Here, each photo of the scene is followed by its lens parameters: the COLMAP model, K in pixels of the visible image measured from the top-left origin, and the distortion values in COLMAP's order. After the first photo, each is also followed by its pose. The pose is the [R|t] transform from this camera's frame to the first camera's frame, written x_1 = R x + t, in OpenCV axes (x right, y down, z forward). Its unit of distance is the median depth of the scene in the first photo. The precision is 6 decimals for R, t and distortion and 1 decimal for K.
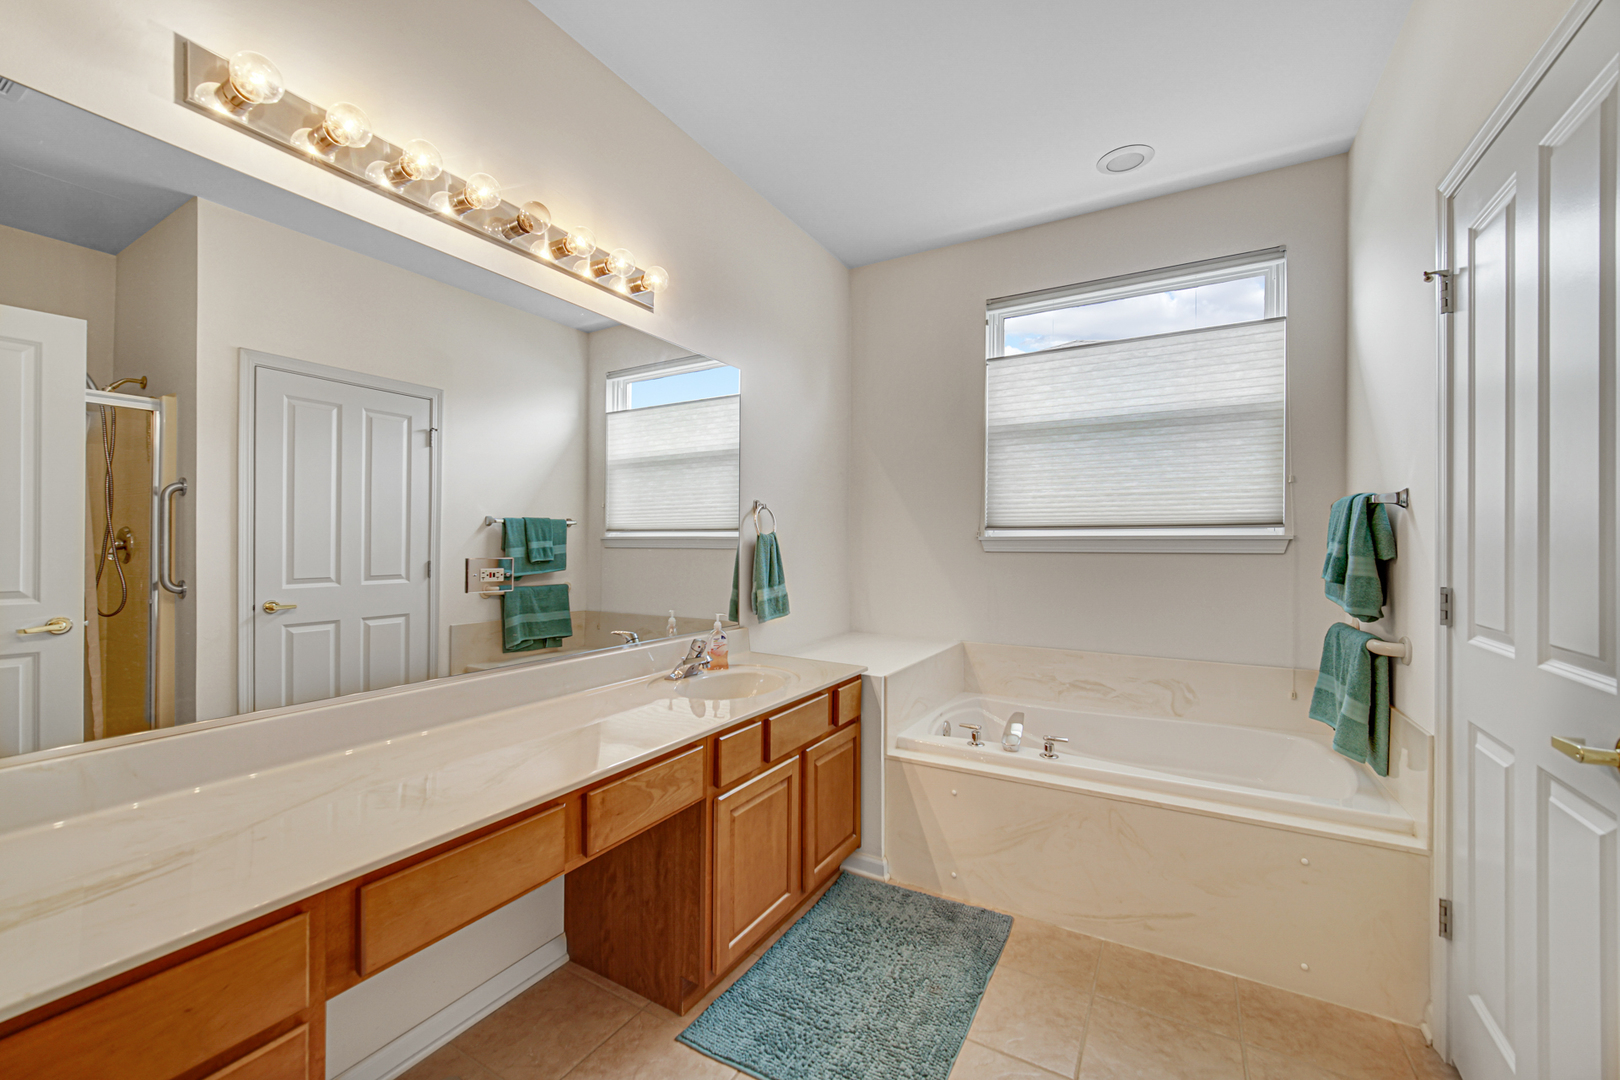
lens RADIAL K [[645.8, 0, 809.1], [0, 645.8, 542.6], [0, 0, 1]] dist [0.001792, -0.000126]
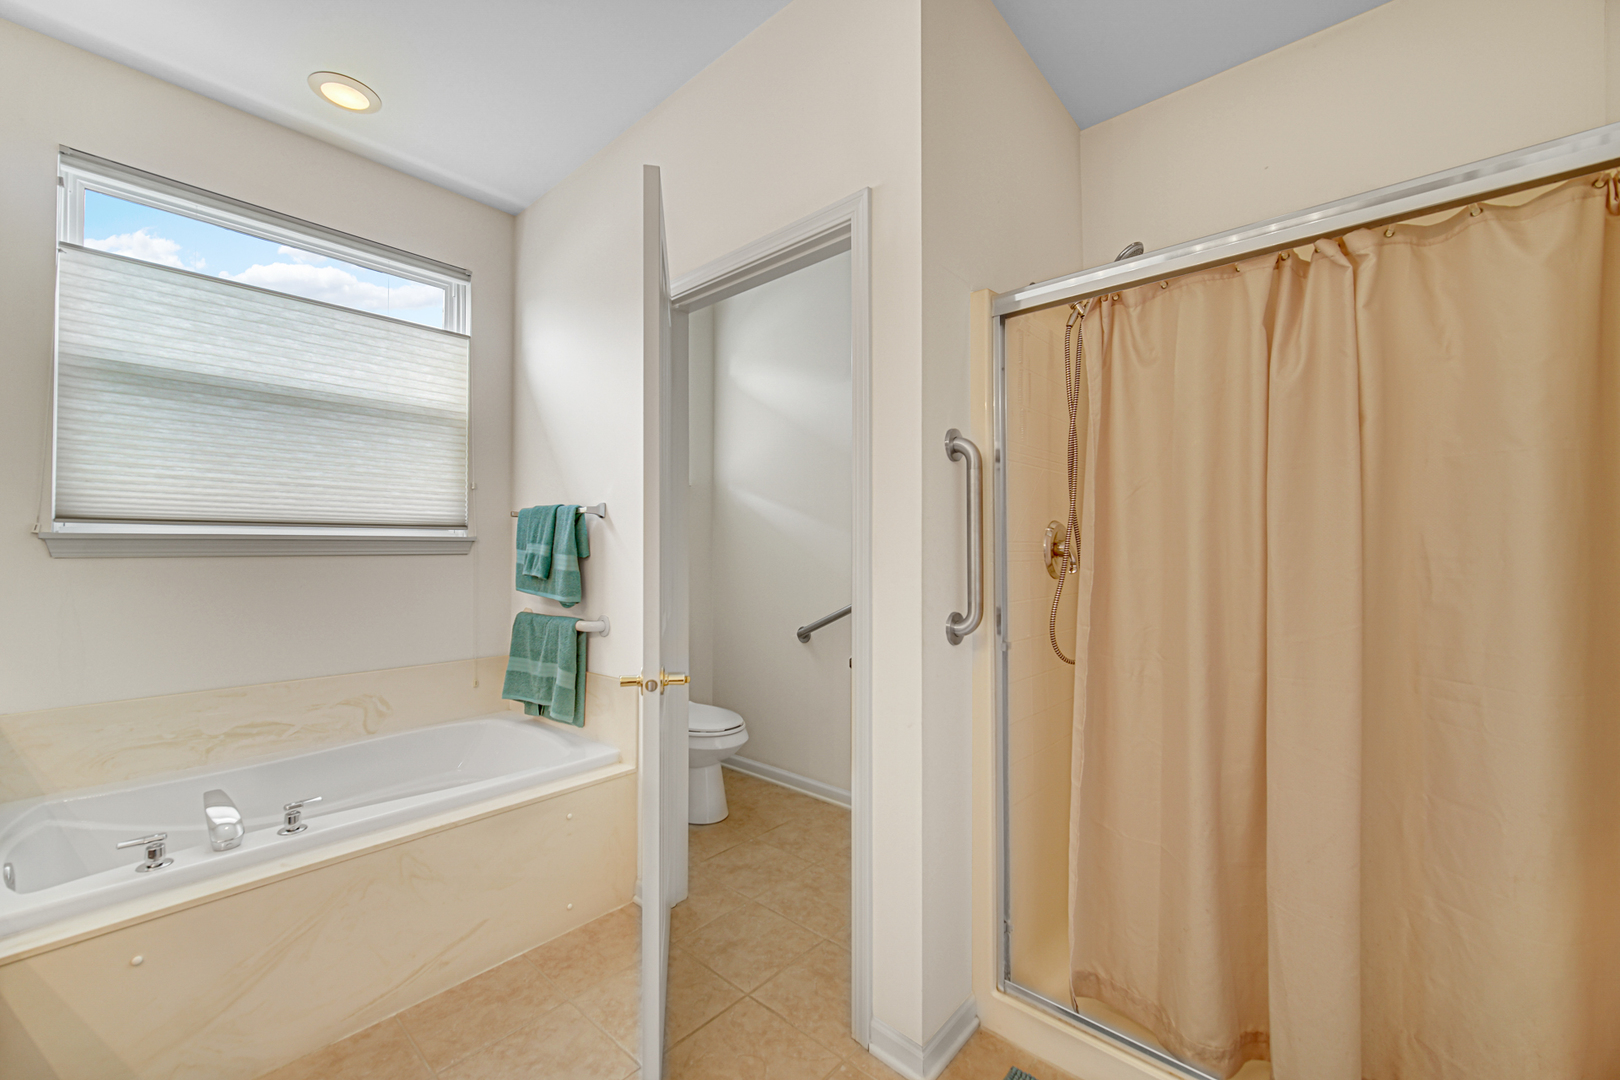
lens RADIAL K [[645.8, 0, 767.7], [0, 645.8, 539.4], [0, 0, 1]] dist [0.001792, -0.000126]
pose [[0.230646, 0.009258, 0.972994, -0.197738], [-0.002610, 0.999957, -0.008895, 0.000685], [-0.973034, -0.000488, 0.230660, 0.254826]]
